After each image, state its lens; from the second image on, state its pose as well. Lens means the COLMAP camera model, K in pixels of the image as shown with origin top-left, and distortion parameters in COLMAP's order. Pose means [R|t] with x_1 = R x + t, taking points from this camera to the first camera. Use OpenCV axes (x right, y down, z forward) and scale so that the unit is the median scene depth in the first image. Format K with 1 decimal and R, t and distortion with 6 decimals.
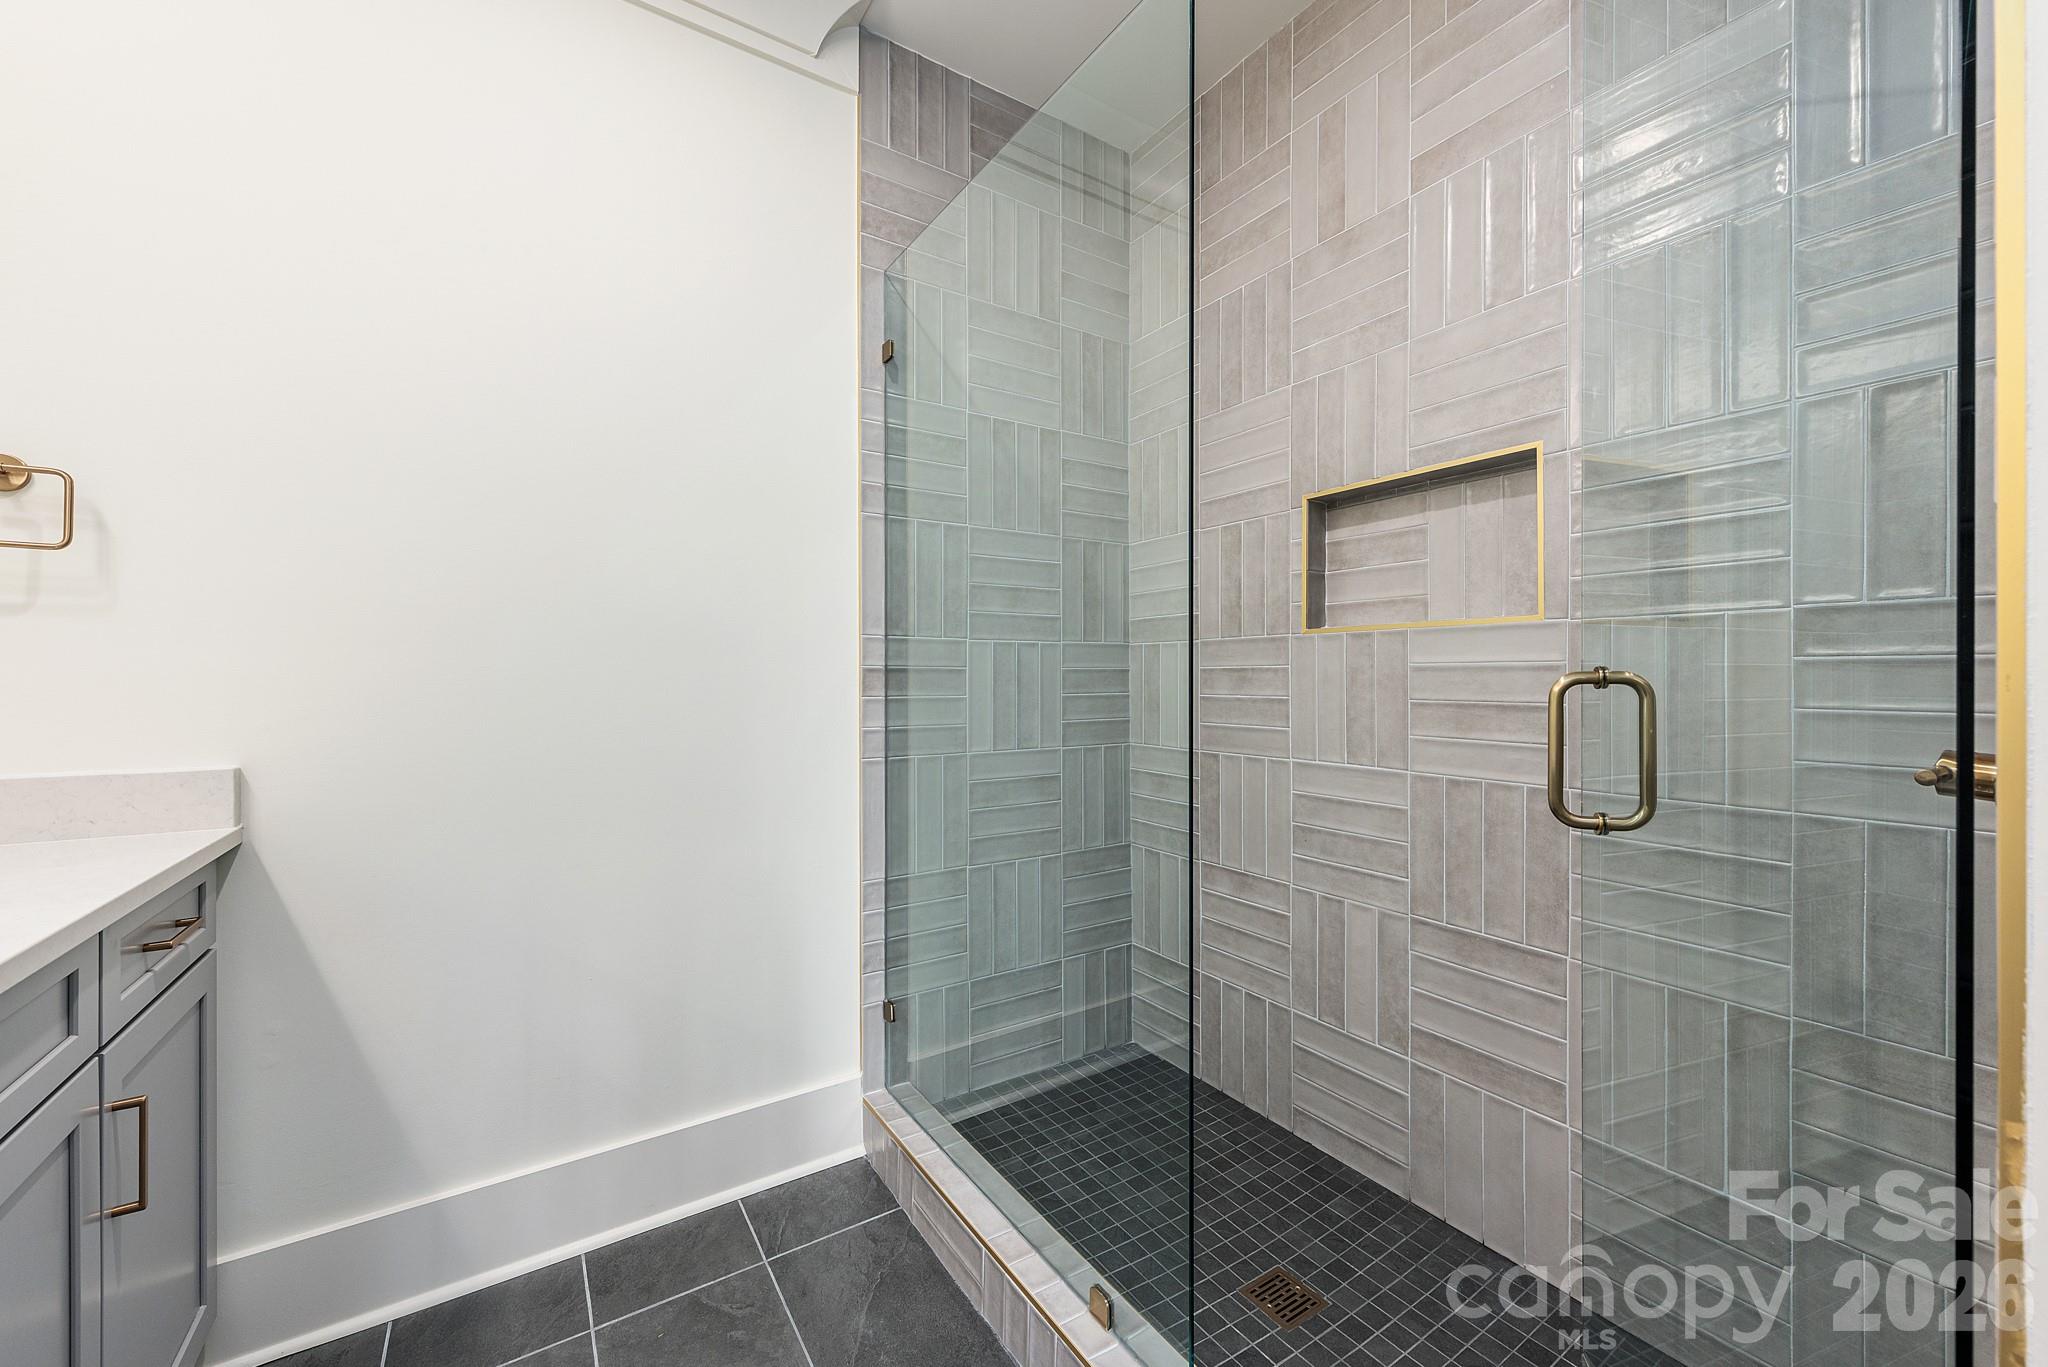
lens RADIAL K [[802.5, 0, 1035.4], [0, 802.5, 679.4], [0, 0, 1]] dist [0.007481, -0.002251]
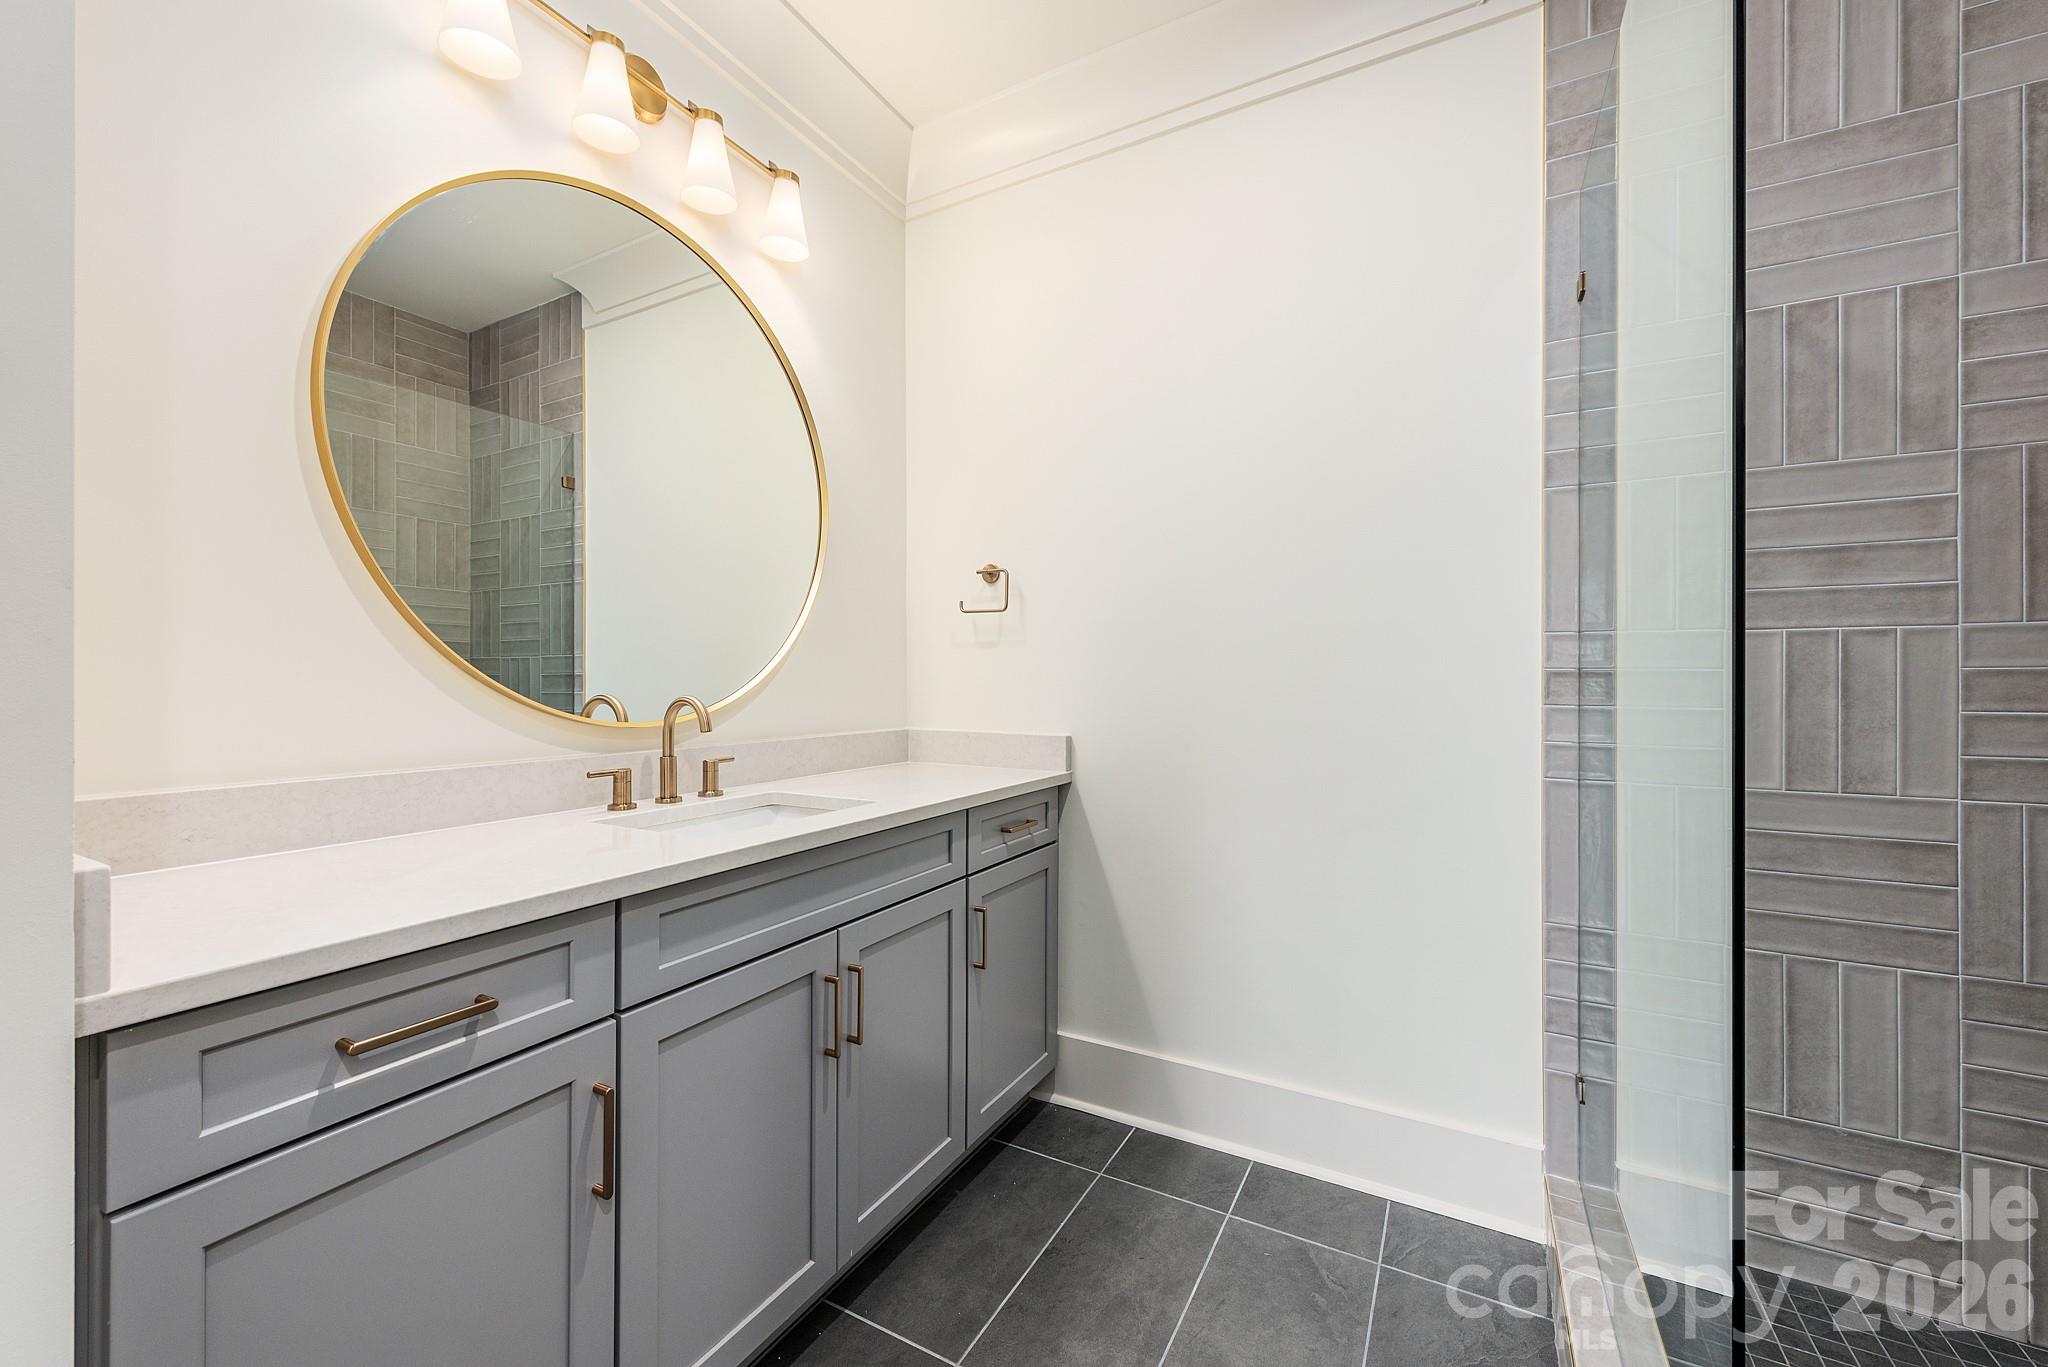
lens RADIAL K [[802.5, 0, 1031.9], [0, 802.5, 680.2], [0, 0, 1]] dist [0.007481, -0.002251]
pose [[0.469507, 0.001921, -0.882927, 0.281437], [-0.005600, 0.999984, -0.000803, -0.000555], [0.882911, 0.005322, 0.469510, 0.117265]]
